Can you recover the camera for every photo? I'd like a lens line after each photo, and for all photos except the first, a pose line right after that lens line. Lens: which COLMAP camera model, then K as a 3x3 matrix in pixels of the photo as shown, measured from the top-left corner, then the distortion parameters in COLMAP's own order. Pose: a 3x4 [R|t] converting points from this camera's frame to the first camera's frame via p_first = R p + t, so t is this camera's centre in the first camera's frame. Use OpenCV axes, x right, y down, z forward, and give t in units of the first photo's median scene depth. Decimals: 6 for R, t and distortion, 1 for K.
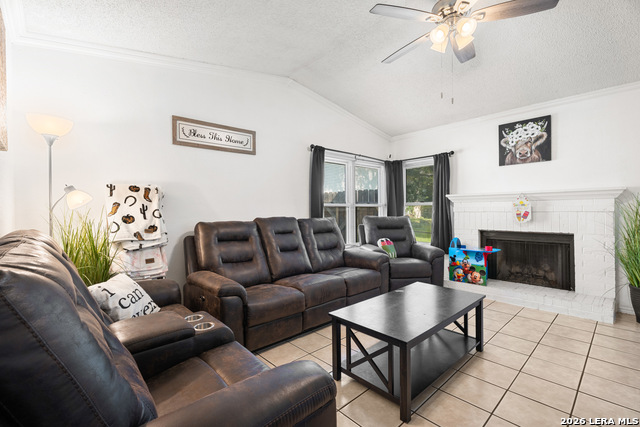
lens RADIAL K [[283.7, 0, 318.2], [0, 283.7, 209.7], [0, 0, 1]] dist [0.000318, -0.000412]
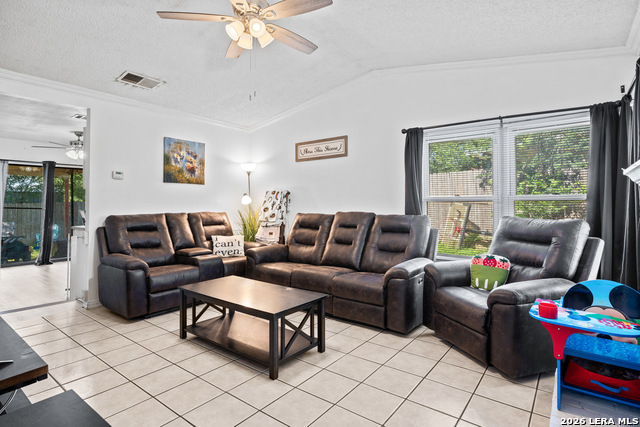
lens RADIAL K [[336.6, 0, 316.4], [0, 336.6, 210.6], [0, 0, 1]] dist [-0.013388, 0.000823]
pose [[0.173837, 0.023694, -0.984489, 1.146388], [-0.005781, 0.999718, 0.023040, -0.008858], [0.984758, 0.001686, 0.173924, 0.694645]]
